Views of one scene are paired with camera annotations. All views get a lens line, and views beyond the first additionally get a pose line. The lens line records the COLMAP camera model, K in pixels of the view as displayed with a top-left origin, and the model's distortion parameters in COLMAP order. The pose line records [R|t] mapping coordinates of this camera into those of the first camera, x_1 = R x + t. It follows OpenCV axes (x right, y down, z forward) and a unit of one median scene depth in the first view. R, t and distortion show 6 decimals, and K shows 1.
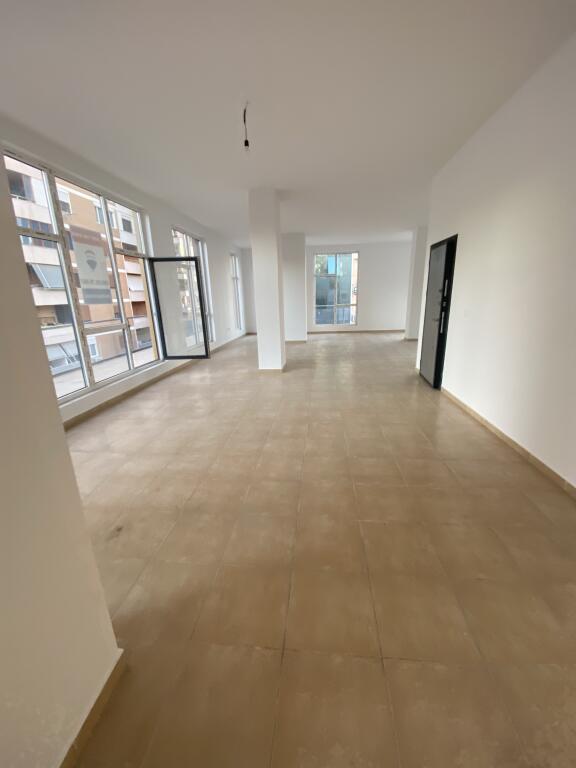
lens RADIAL K [[311.4, 0, 285.5], [0, 311.4, 387.7], [0, 0, 1]] dist [0.003231, -0.000304]
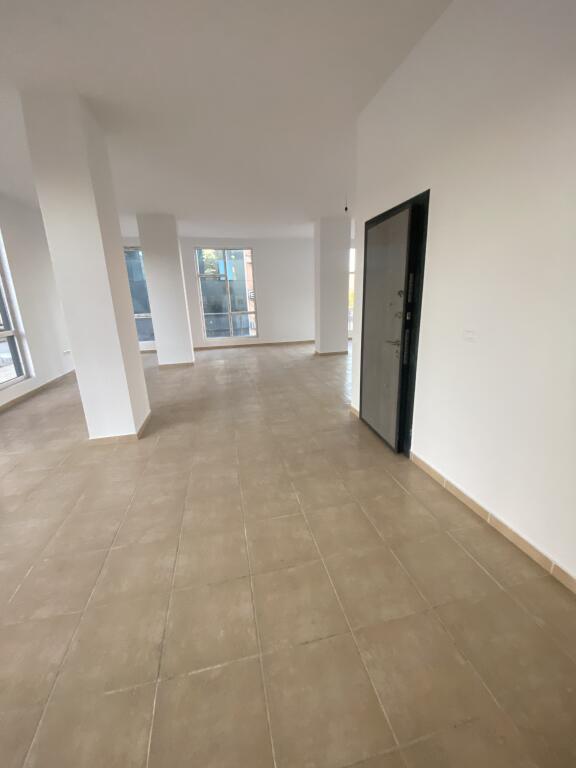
lens RADIAL K [[311.4, 0, 295.2], [0, 311.4, 384.8], [0, 0, 1]] dist [0.003231, -0.000304]
pose [[0.940822, -0.089861, 0.326771, 0.045290], [0.098342, 0.995107, -0.009488, -0.064203], [-0.324320, 0.041062, 0.945056, 0.215025]]
